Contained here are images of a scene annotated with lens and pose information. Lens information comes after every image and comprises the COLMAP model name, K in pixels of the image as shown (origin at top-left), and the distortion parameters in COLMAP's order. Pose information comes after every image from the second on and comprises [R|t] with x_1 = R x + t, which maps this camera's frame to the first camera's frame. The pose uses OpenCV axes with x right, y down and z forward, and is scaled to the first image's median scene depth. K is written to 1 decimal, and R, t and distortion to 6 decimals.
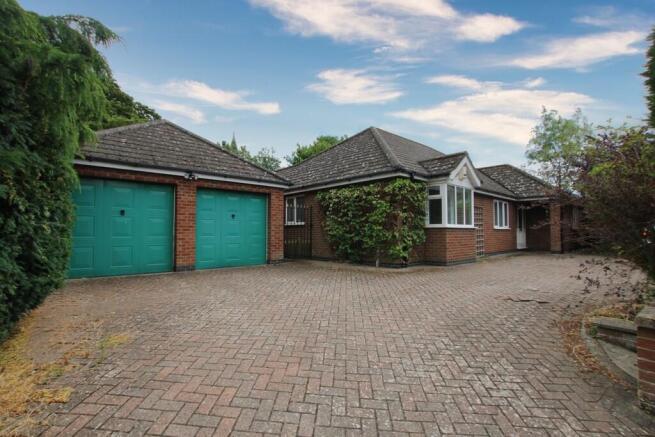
lens RADIAL K [[299.6, 0, 327.6], [0, 299.6, 216.9], [0, 0, 1]] dist [-0.030911, 0.005082]
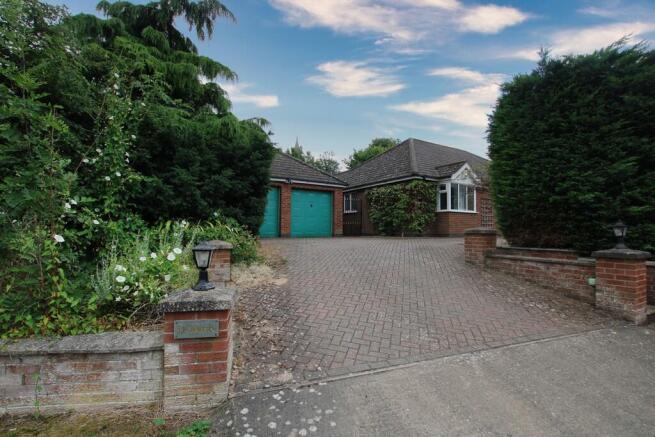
lens RADIAL K [[299.6, 0, 328.8], [0, 299.6, 218.0], [0, 0, 1]] dist [-0.030911, 0.005082]
pose [[0.981849, -0.000366, -0.189665, 0.080941], [0.002359, 0.999944, 0.010283, 0.048462], [0.189650, -0.010543, 0.981795, -0.566595]]
